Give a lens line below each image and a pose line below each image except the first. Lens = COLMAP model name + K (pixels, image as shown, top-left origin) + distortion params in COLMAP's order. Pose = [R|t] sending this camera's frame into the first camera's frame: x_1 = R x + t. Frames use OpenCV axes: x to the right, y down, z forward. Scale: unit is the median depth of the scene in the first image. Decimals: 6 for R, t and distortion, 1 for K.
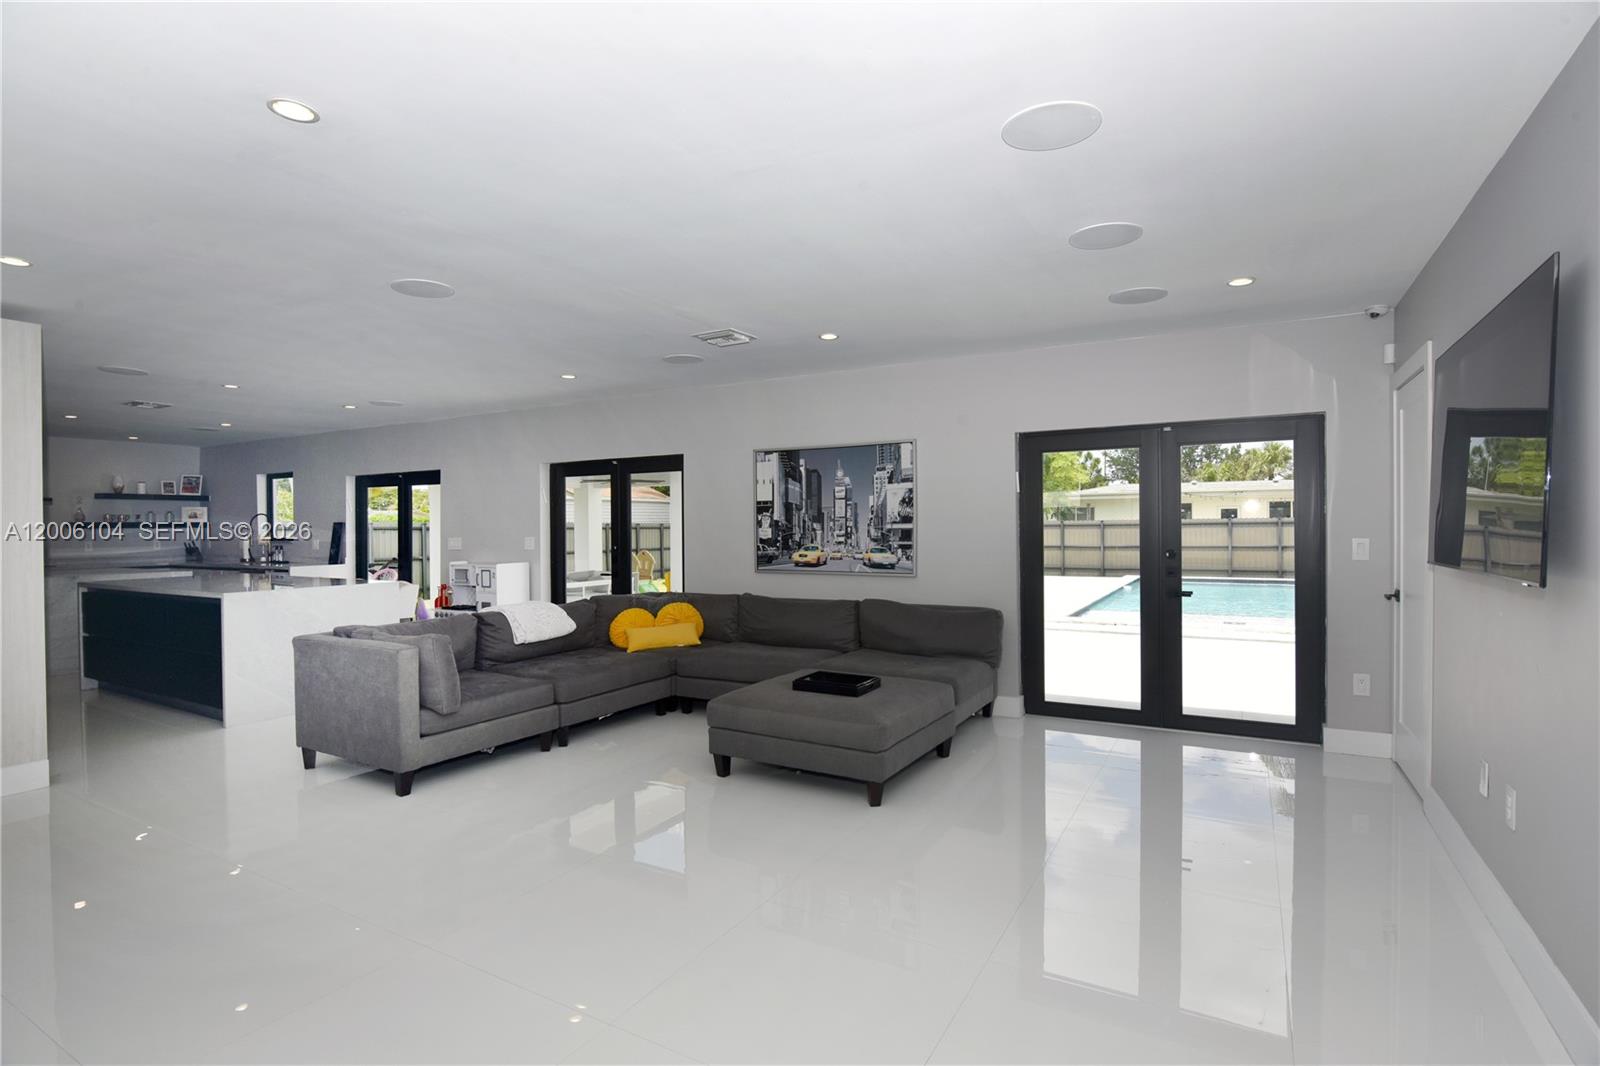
lens RADIAL K [[783.9, 0, 797.6], [0, 783.9, 532.8], [0, 0, 1]] dist [-0.017568, -0.001311]
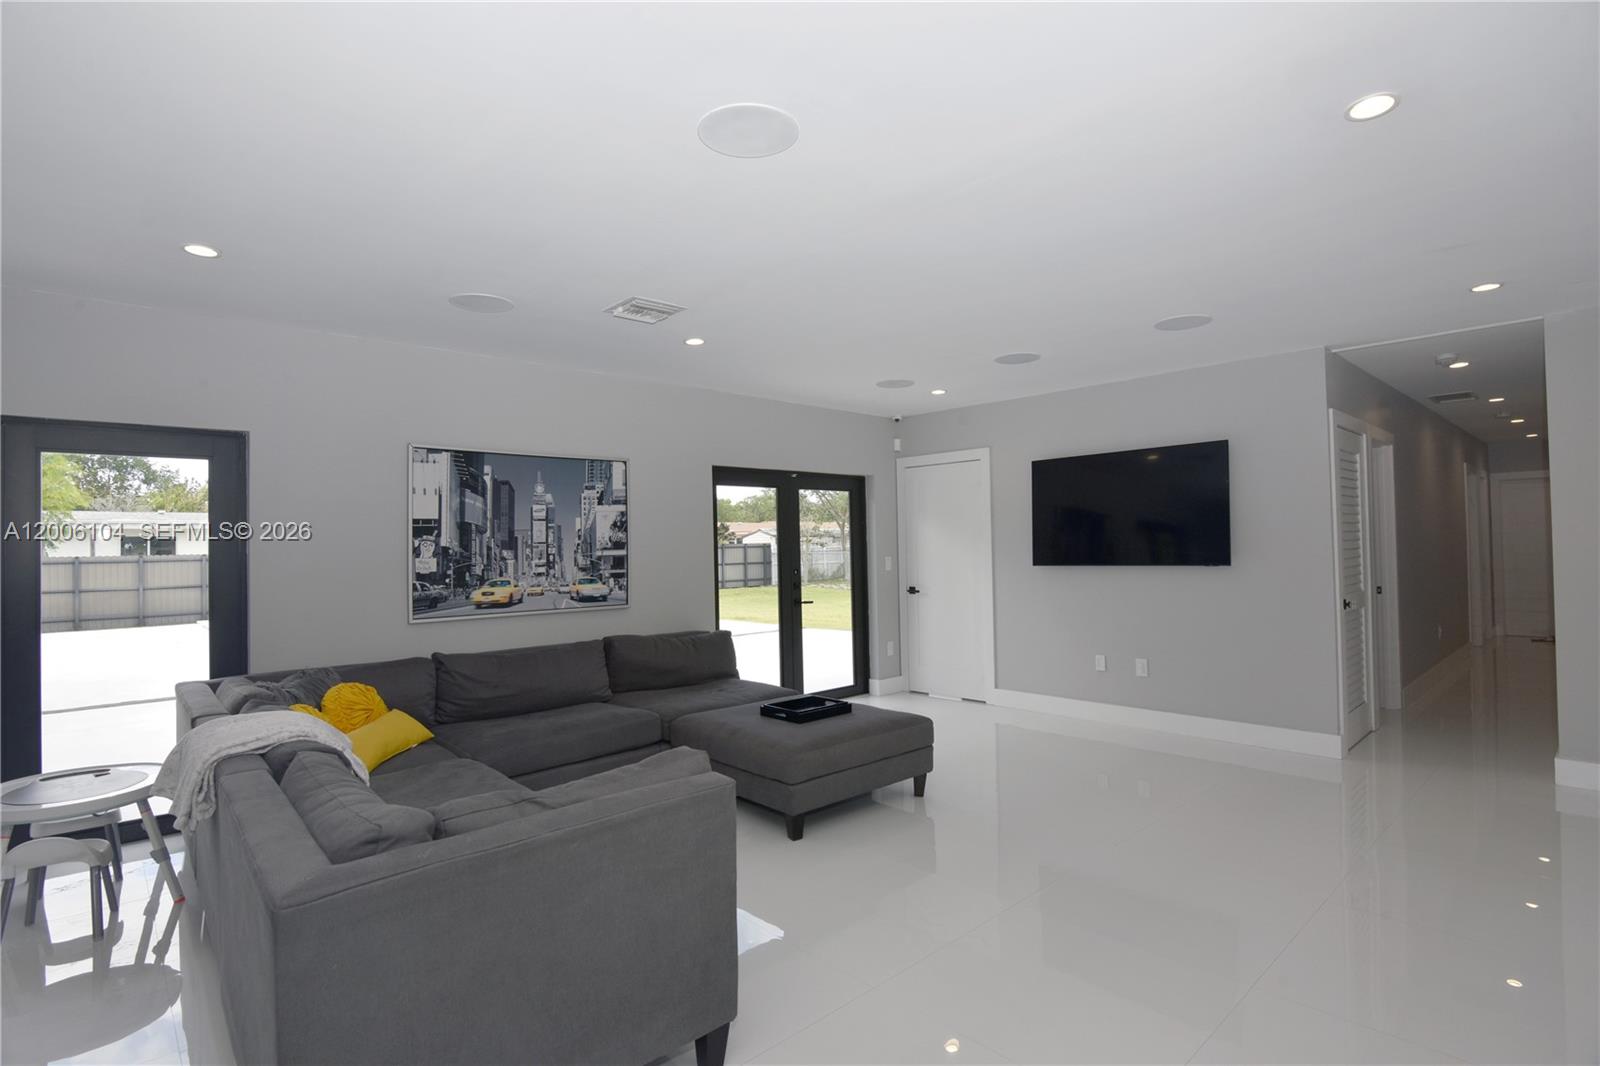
lens RADIAL K [[783.9, 0, 797.6], [0, 783.9, 532.8], [0, 0, 1]] dist [-0.017568, -0.001311]
pose [[0.301575, 0.020296, 0.953226, -0.623783], [0.024992, 0.999262, -0.029184, 0.000139], [-0.953115, 0.032624, 0.300845, 0.493999]]
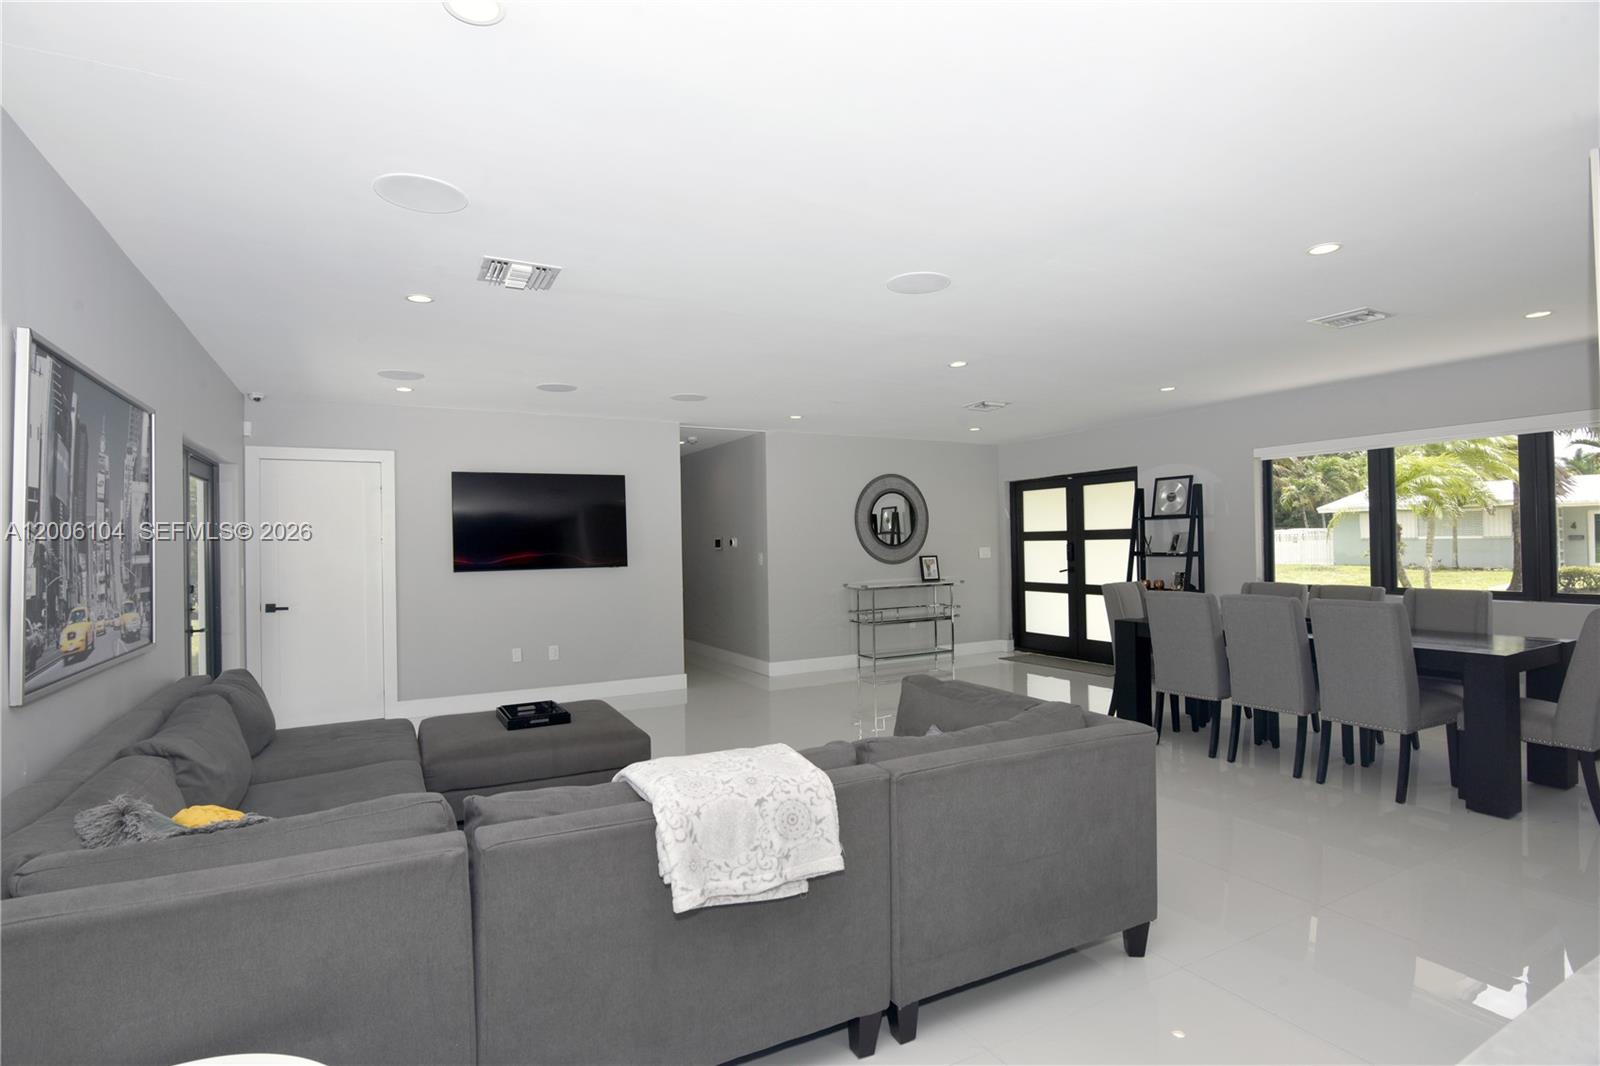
lens RADIAL K [[783.9, 0, 797.6], [0, 783.9, 532.8], [0, 0, 1]] dist [-0.017568, -0.001311]
pose [[-0.850910, 0.029704, 0.524471, -0.513929], [0.028719, 0.999537, -0.010016, -0.008254], [-0.524526, 0.006540, -0.851369, 1.147939]]
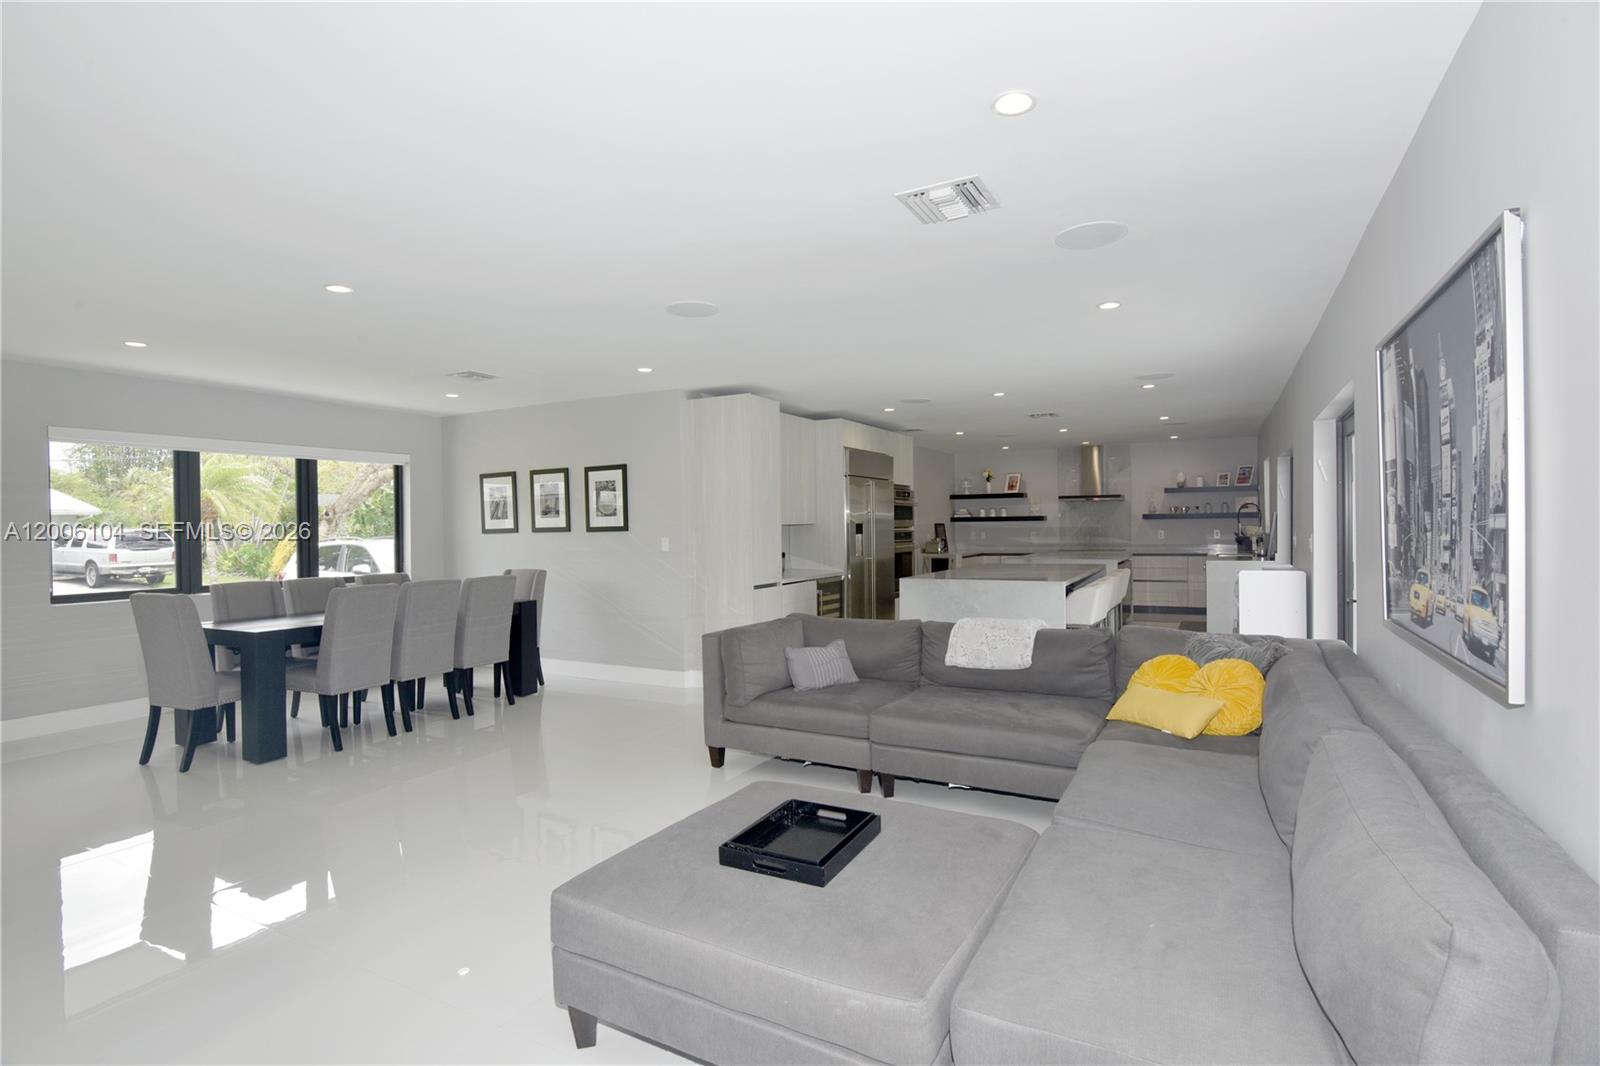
lens RADIAL K [[783.9, 0, 797.6], [0, 783.9, 532.8], [0, 0, 1]] dist [-0.017568, -0.001311]
pose [[0.030956, 0.015047, -0.999407, 0.386228], [0.005385, 0.999870, 0.015221, -0.009443], [0.999506, -0.005853, 0.030871, 0.685315]]
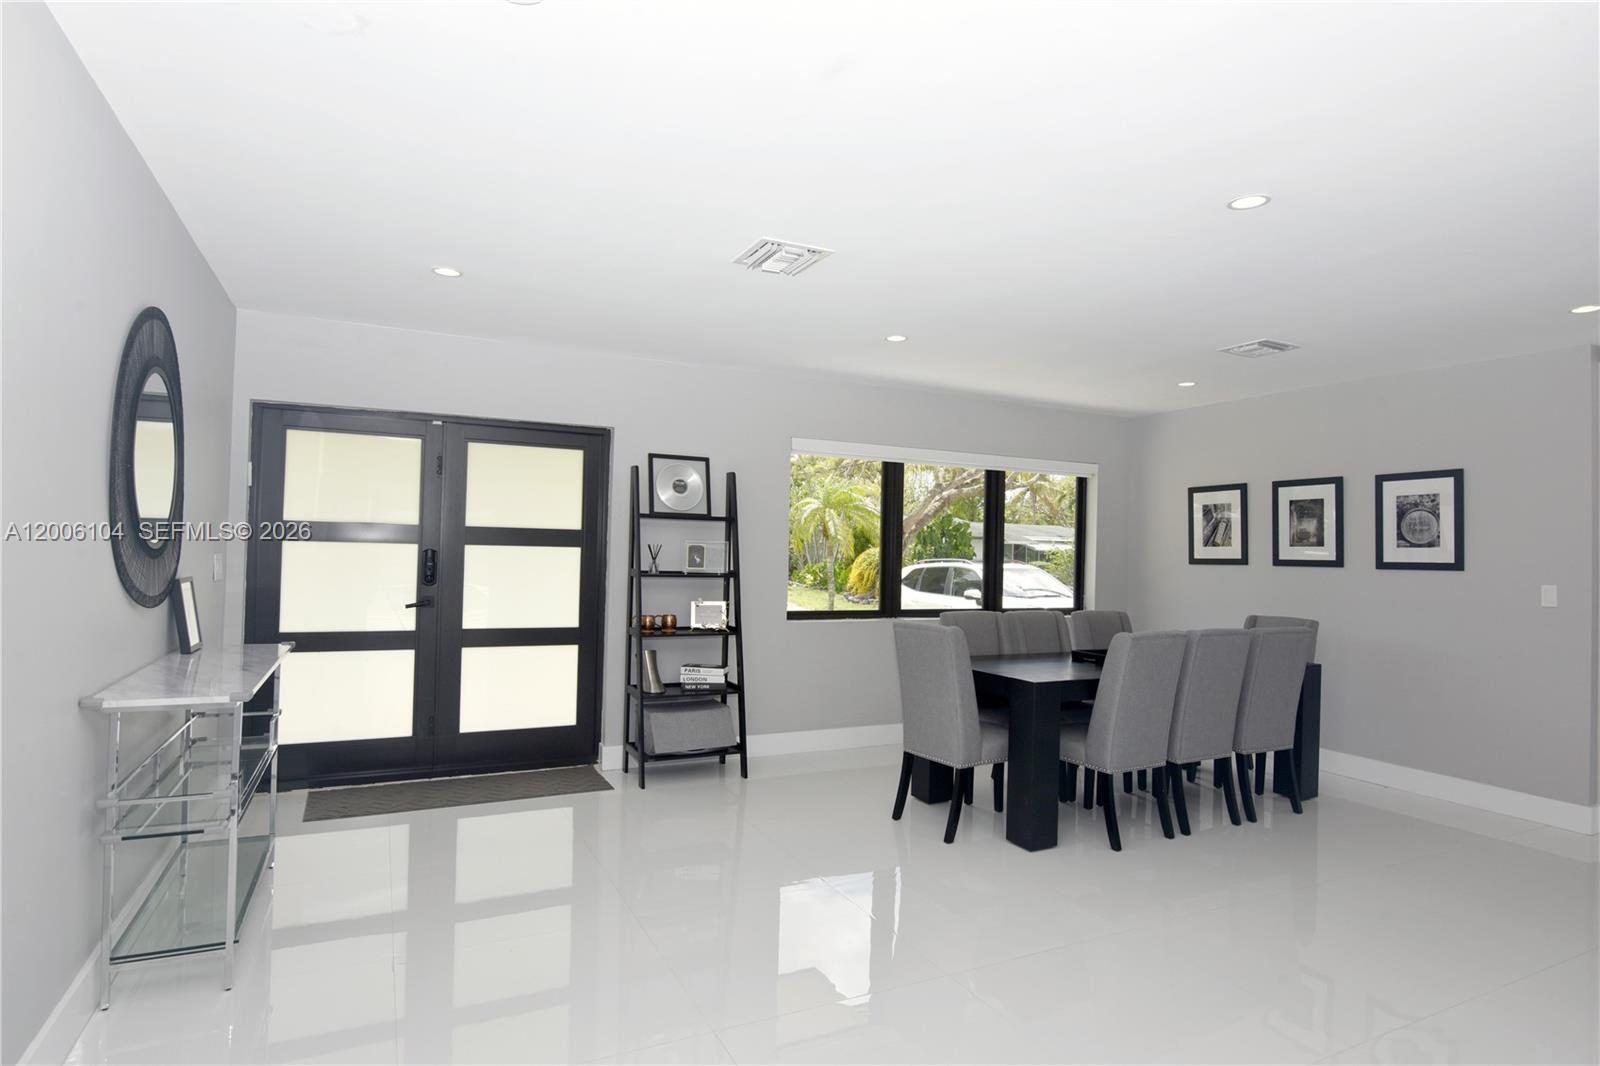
lens RADIAL K [[857.2, 0, 802.0], [0, 857.2, 531.8], [0, 0, 1]] dist [-0.002924, -0.000409]
pose [[-0.555569, -0.024451, -0.831111, 0.269059], [-0.027580, 0.999559, -0.010971, -0.006761], [0.831013, 0.016827, -0.555998, 0.410881]]
